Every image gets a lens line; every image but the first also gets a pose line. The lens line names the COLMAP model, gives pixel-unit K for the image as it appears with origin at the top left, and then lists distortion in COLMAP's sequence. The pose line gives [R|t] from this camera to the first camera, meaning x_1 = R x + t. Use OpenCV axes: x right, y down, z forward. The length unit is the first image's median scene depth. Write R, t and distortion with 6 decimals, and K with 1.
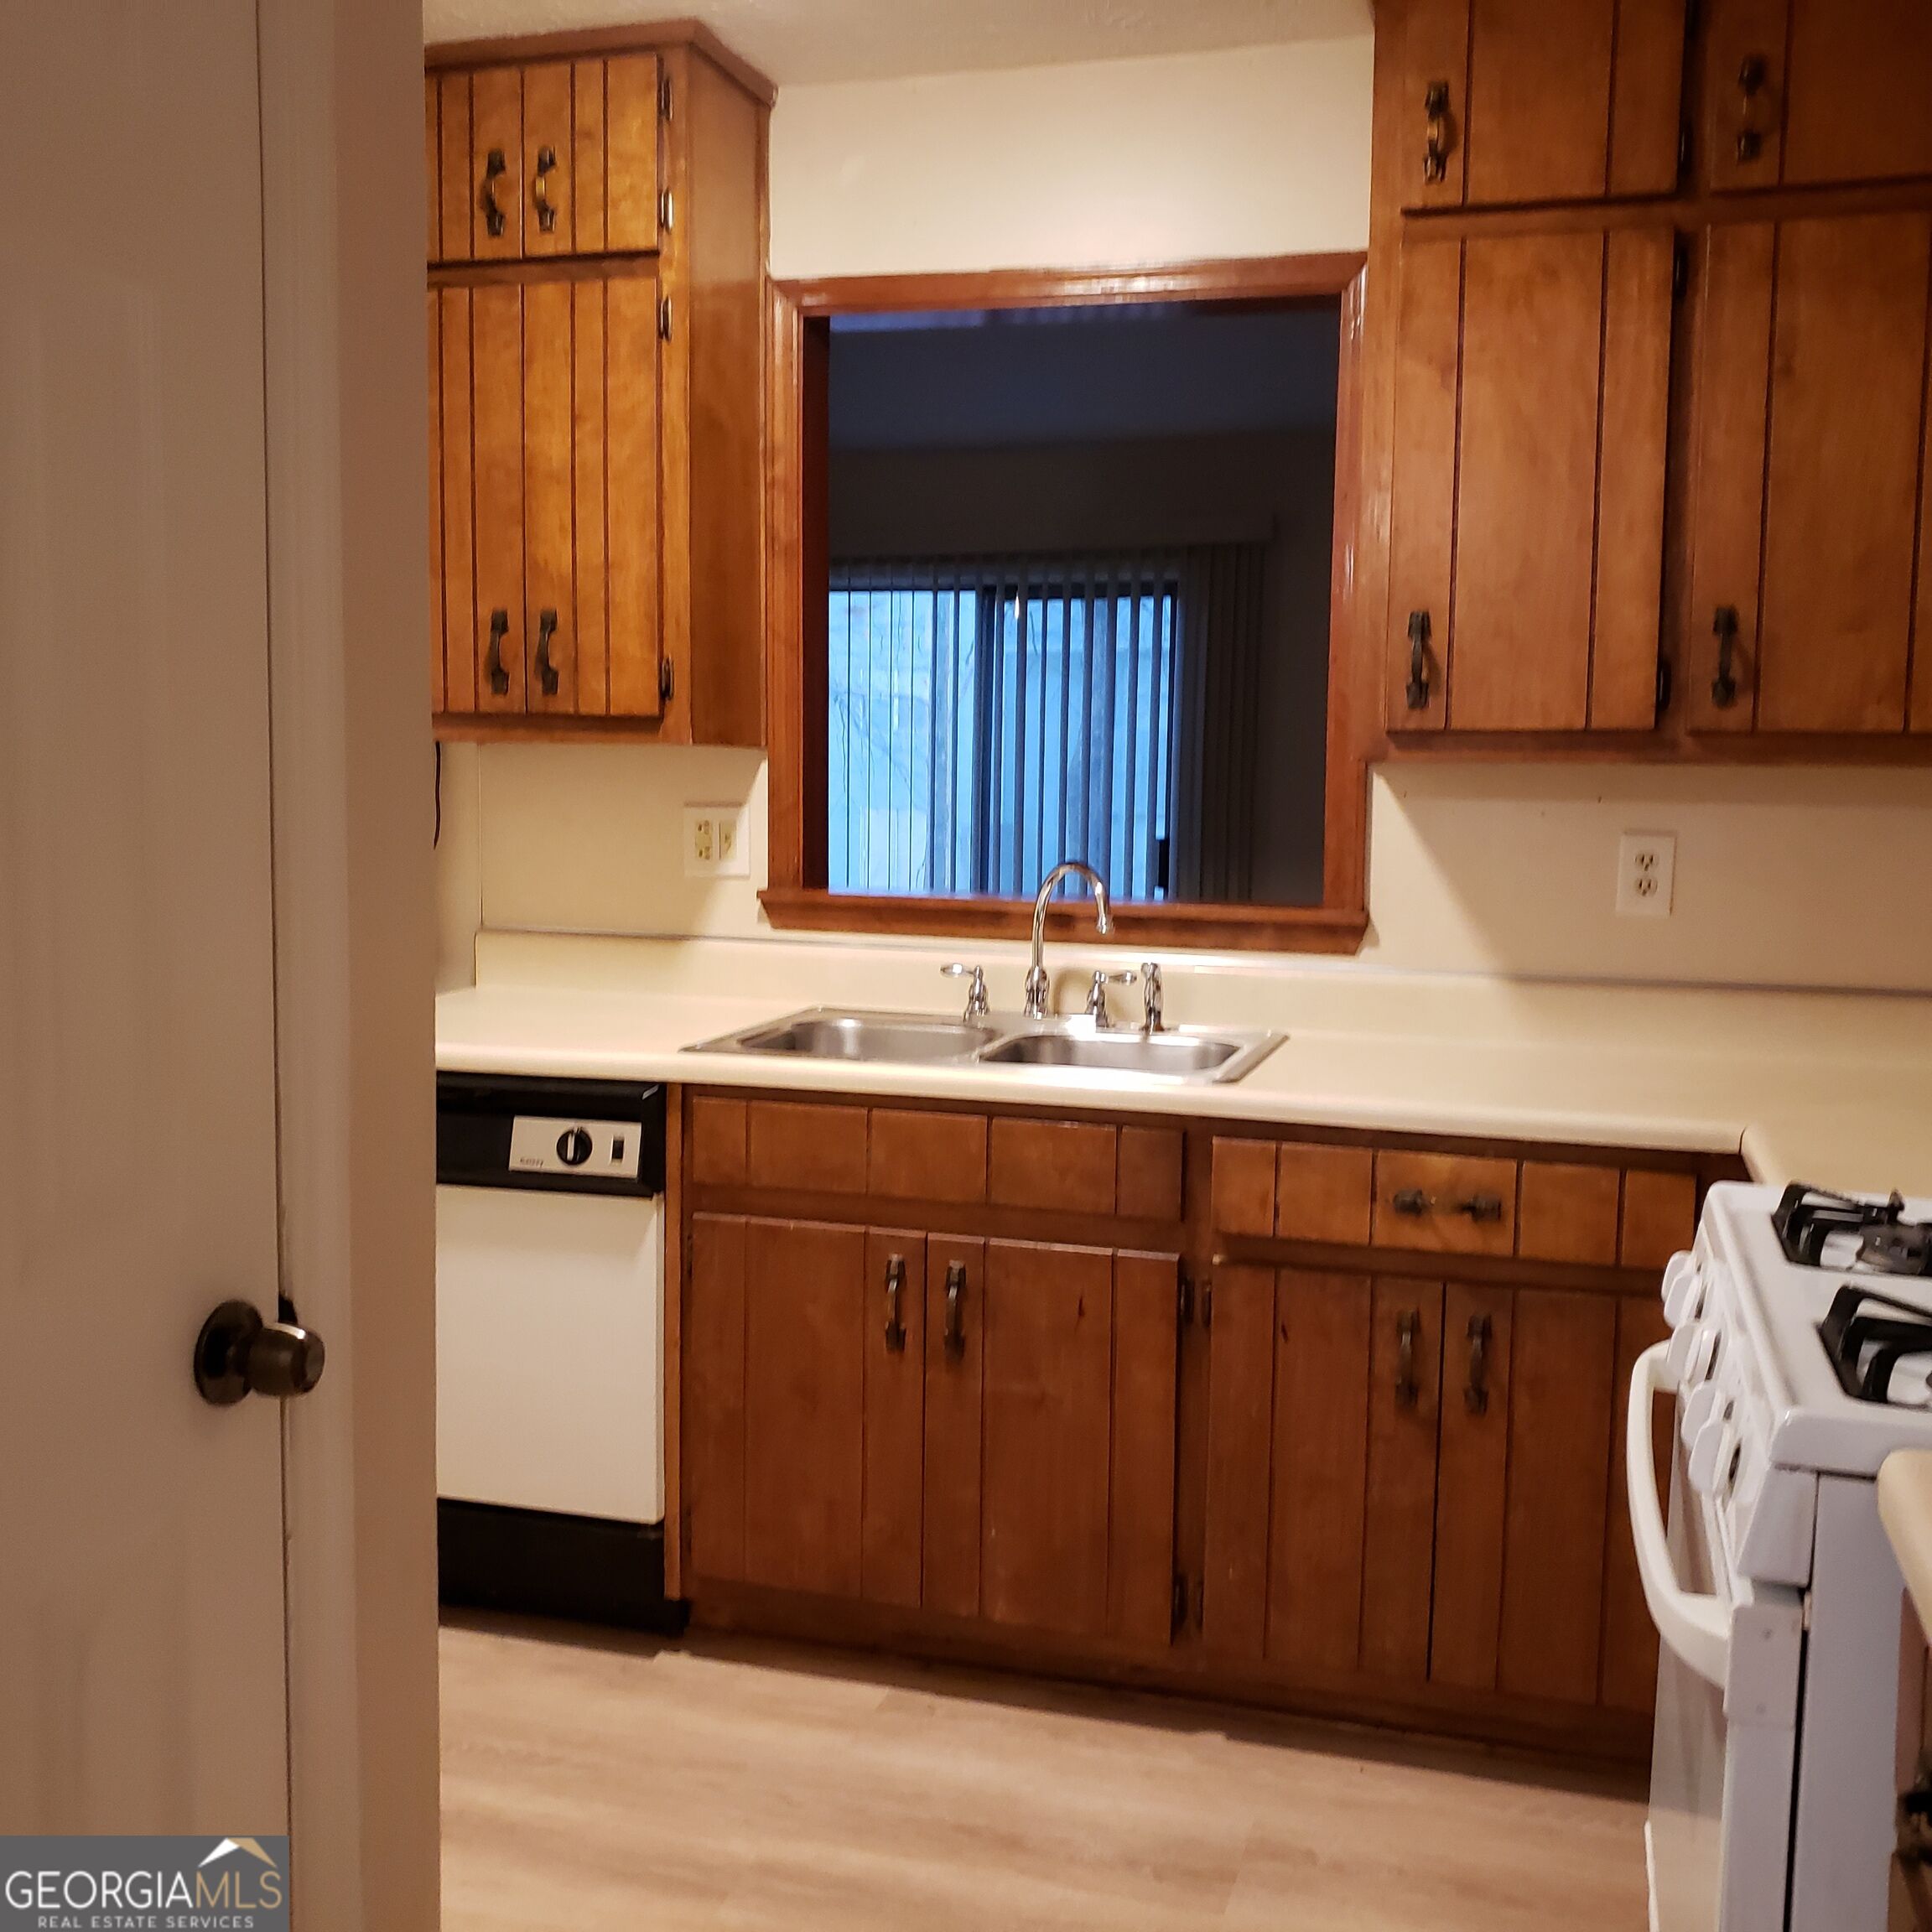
lens RADIAL K [[2009.6, 0, 979.9], [0, 2009.6, 919.3], [0, 0, 1]] dist [0.030415, -0.094449]
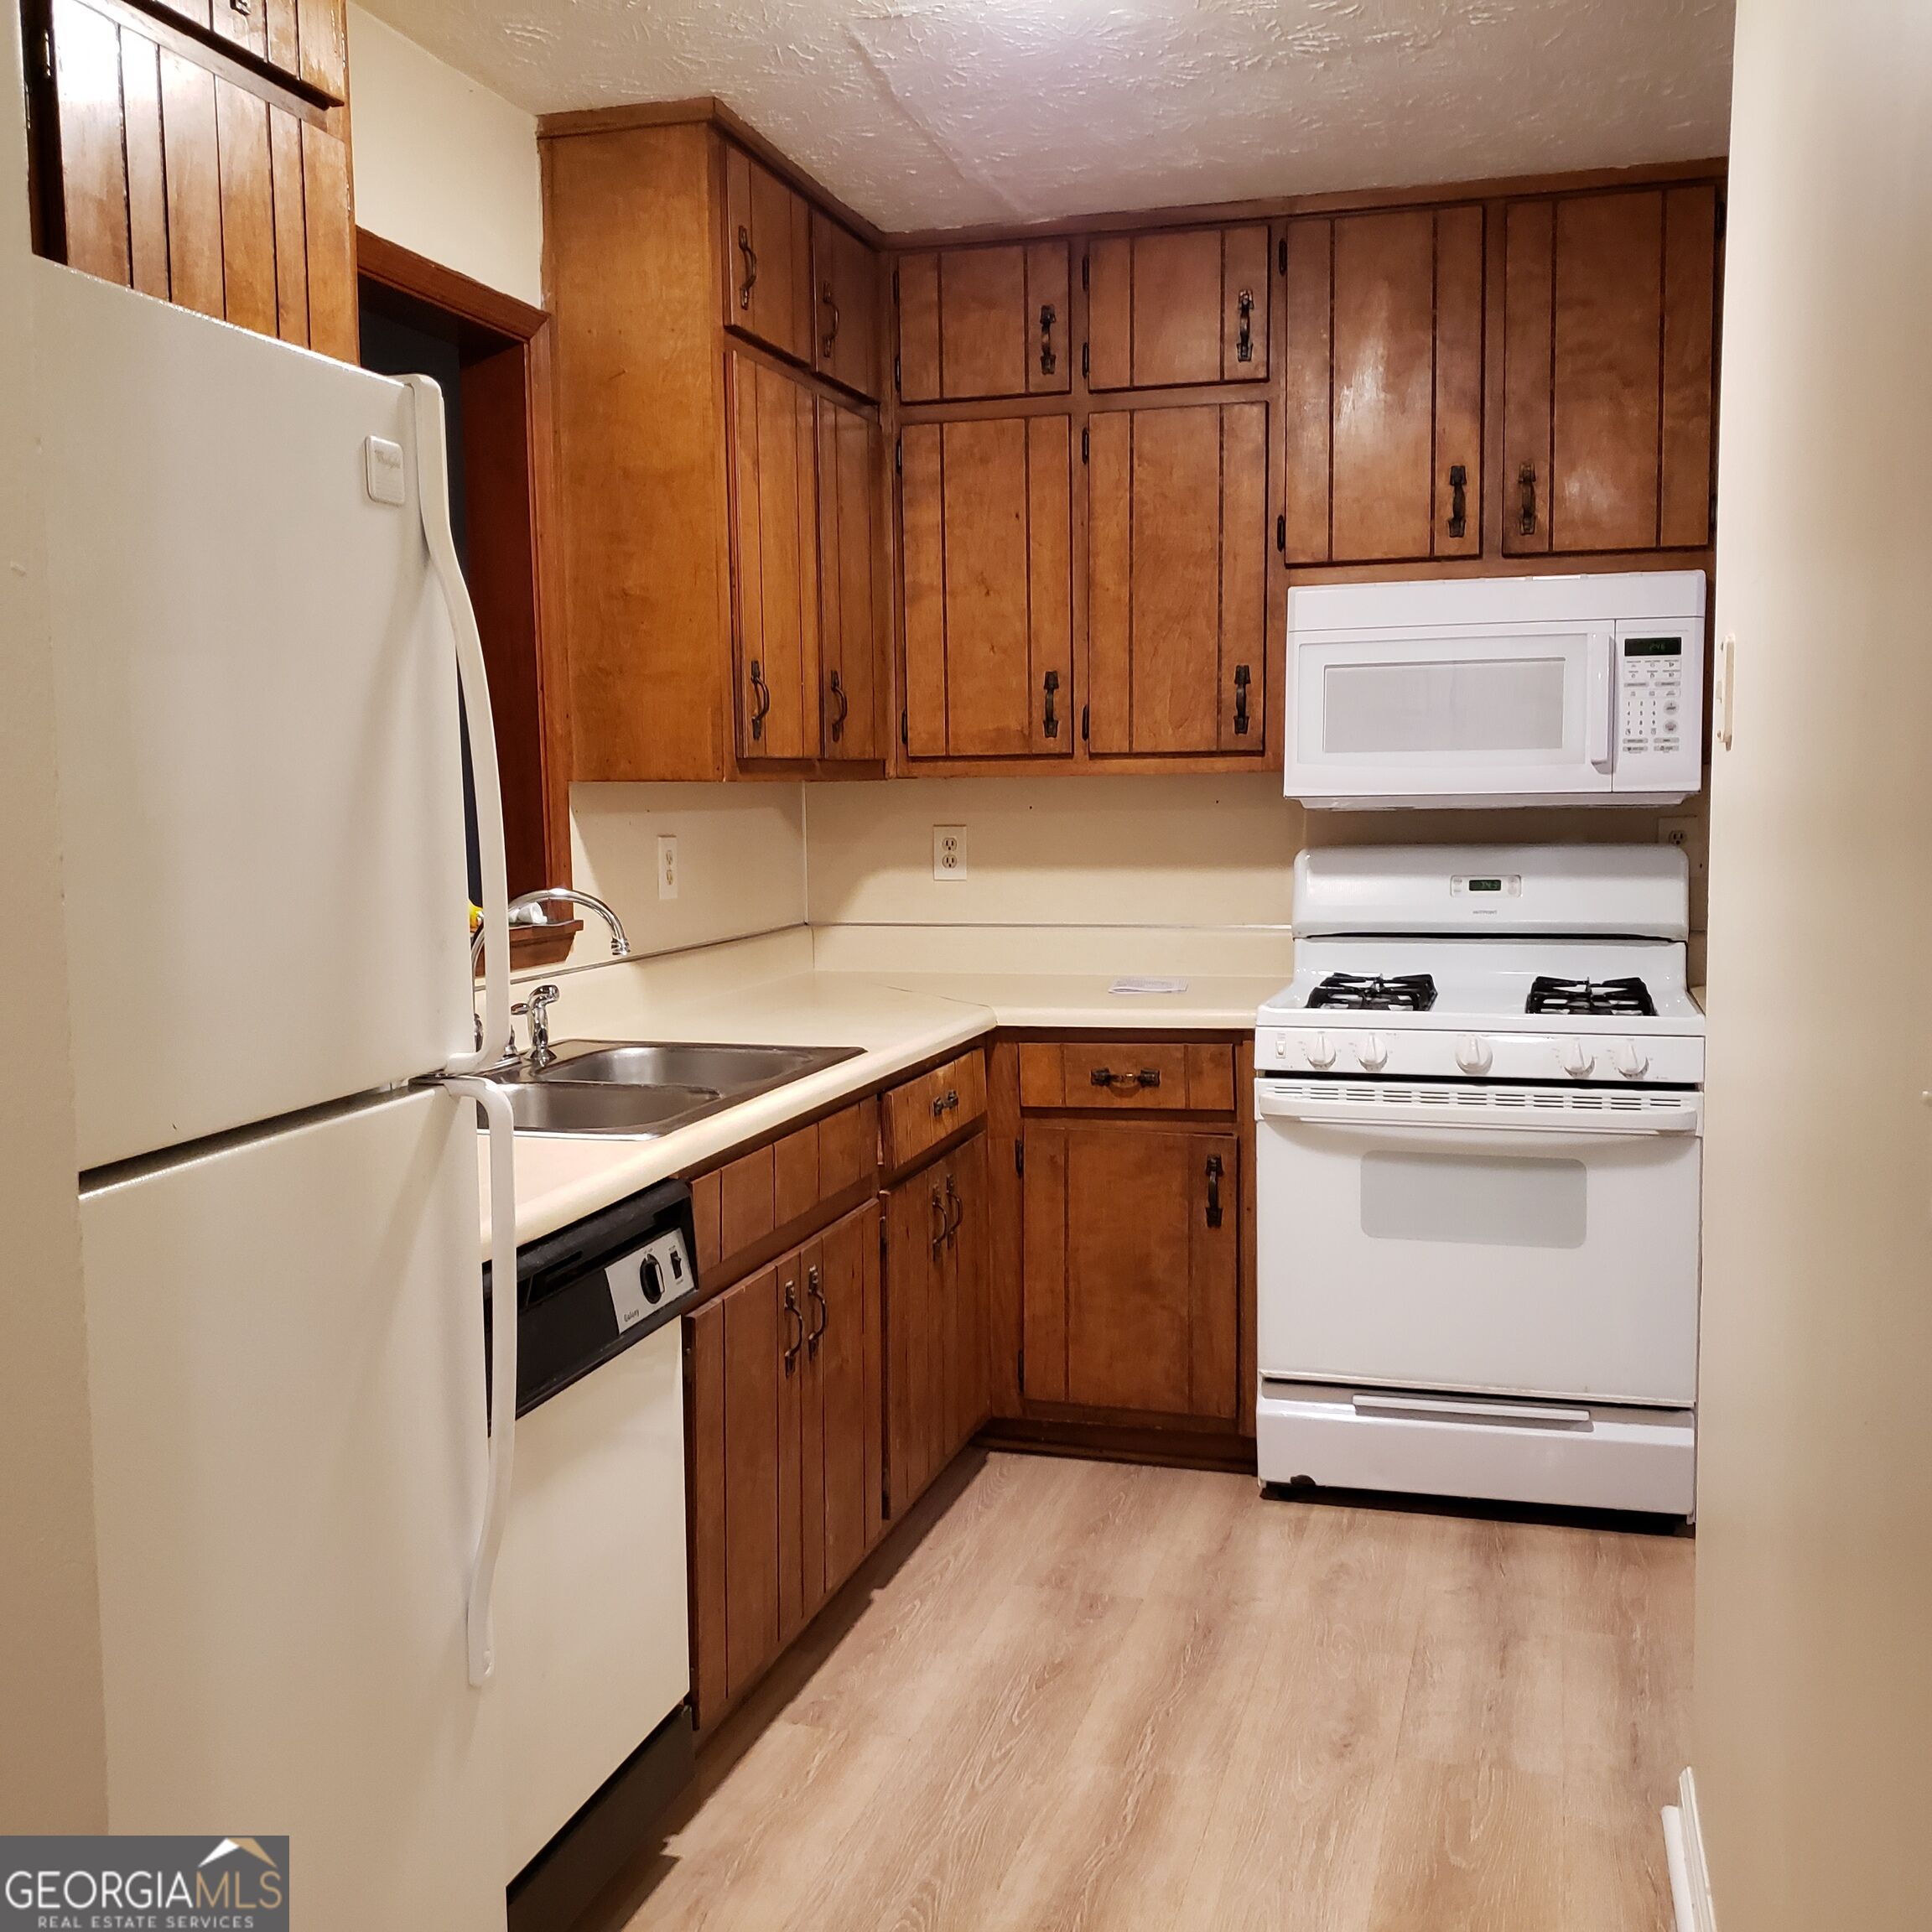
lens RADIAL K [[2009.6, 0, 979.9], [0, 2009.6, 919.3], [0, 0, 1]] dist [0.030415, -0.094449]
pose [[-0.013248, -0.088110, 0.996023, -1.044532], [0.077628, 0.993013, 0.088876, -0.097415], [-0.996894, 0.078496, -0.006316, 0.907933]]
